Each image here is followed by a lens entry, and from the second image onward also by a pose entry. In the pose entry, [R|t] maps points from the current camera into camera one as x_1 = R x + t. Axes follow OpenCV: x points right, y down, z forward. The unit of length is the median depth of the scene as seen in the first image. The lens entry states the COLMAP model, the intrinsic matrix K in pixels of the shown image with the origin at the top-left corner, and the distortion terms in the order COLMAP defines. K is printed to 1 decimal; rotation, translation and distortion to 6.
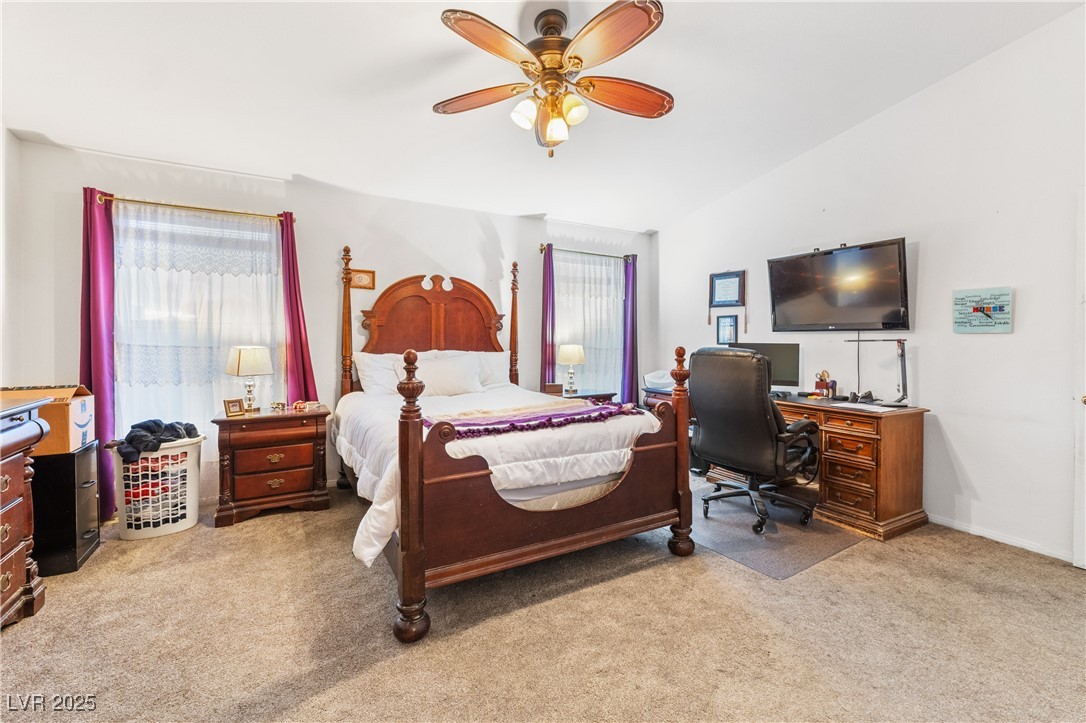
lens RADIAL K [[461.7, 0, 548.6], [0, 461.7, 354.6], [0, 0, 1]] dist [0.006747, -0.000283]
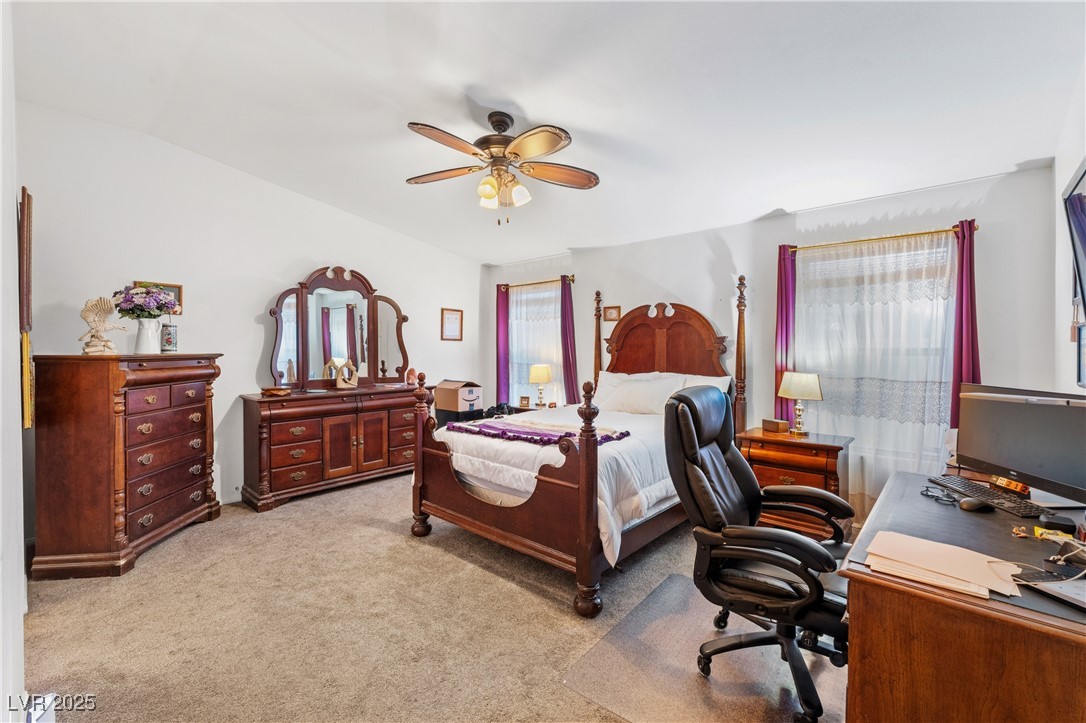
lens RADIAL K [[462.9, 0, 547.7], [0, 462.9, 360.5], [0, 0, 1]] dist [0.007268, 0.000015]
pose [[0.323370, 0.021003, -0.946040, 0.845054], [-0.030010, 0.999478, 0.011931, -0.050582], [0.945797, 0.024532, 0.323831, 0.482262]]
